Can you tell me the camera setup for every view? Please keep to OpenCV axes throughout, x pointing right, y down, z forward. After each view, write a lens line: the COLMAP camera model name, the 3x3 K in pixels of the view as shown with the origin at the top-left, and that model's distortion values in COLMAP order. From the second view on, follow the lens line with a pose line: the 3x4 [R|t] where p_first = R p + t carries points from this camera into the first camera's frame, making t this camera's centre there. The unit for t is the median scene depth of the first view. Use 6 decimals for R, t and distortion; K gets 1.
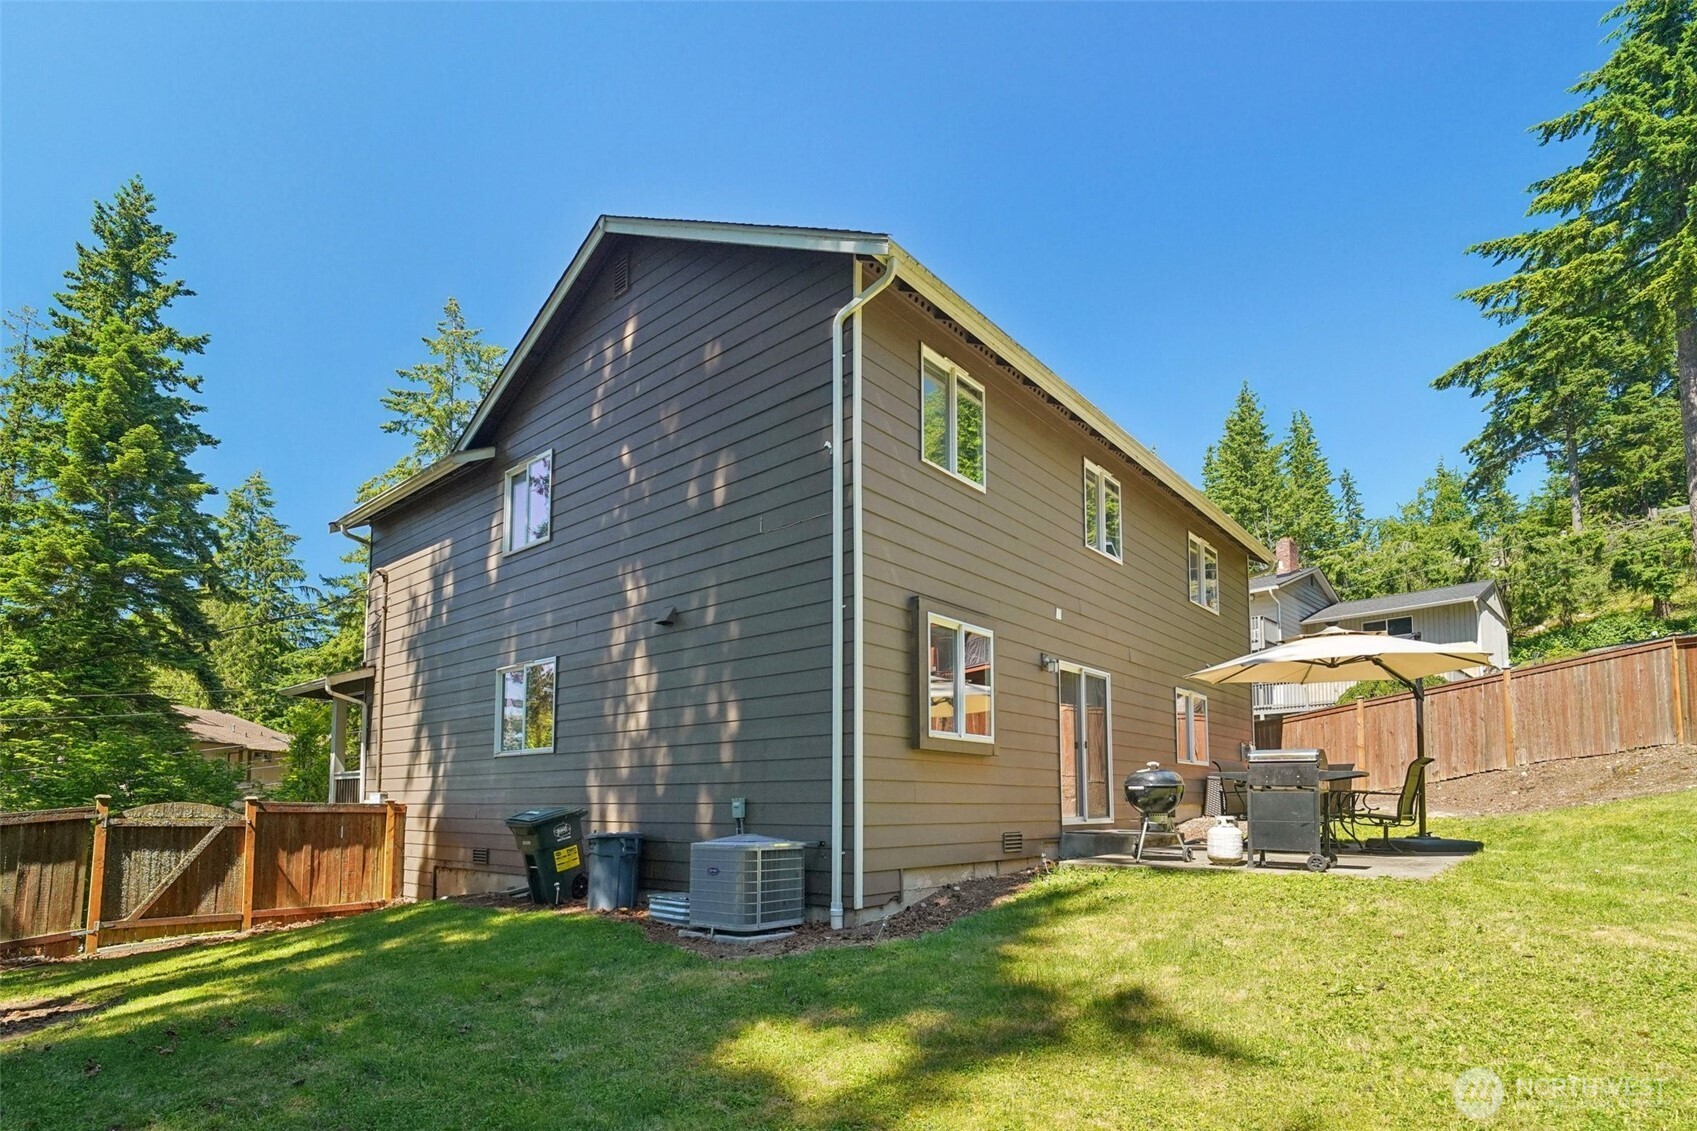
lens RADIAL K [[863.0, 0, 804.6], [0, 863.0, 757.5], [0, 0, 1]] dist [-0.005031, 0.001027]
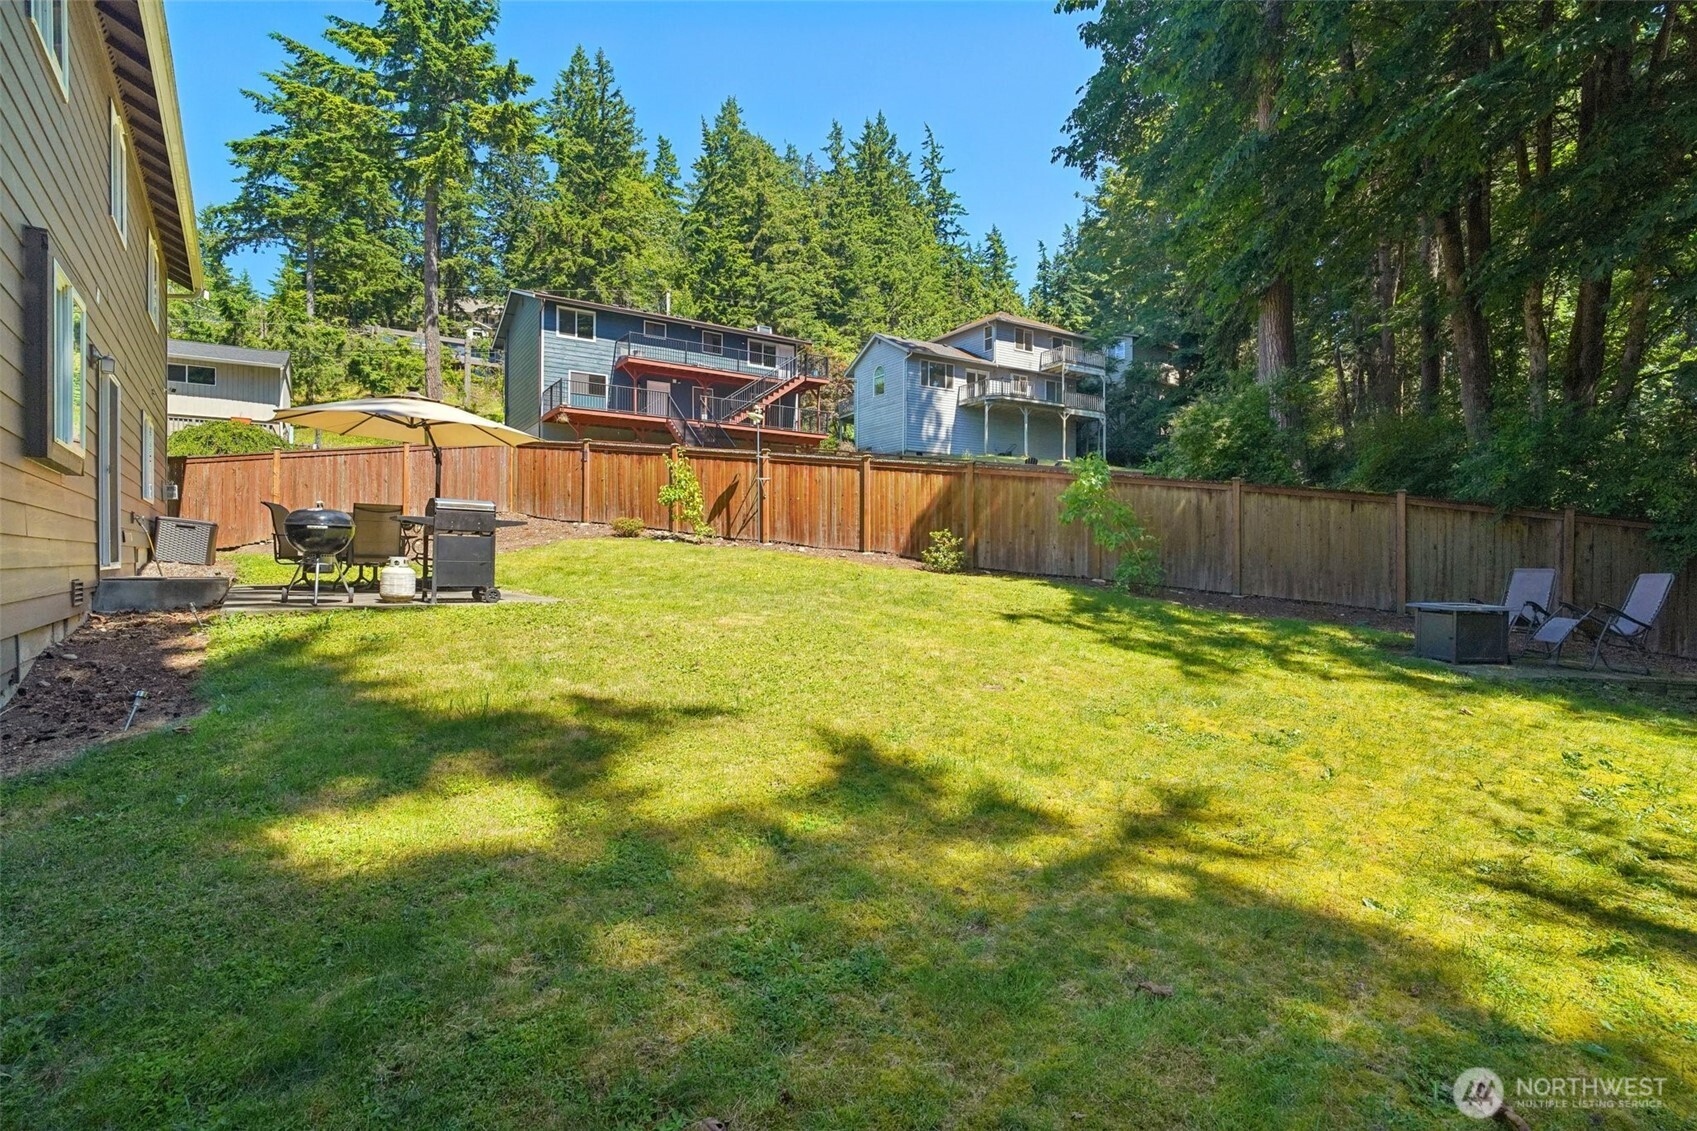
lens RADIAL K [[821.3, 0, 855.5], [0, 821.3, 570.6], [0, 0, 1]] dist [-0.010645, 0.002993]
pose [[0.183836, -0.009404, 0.982912, -0.116369], [-0.061649, 0.997875, 0.021077, 0.008249], [-0.981022, -0.064470, 0.182866, 0.075253]]
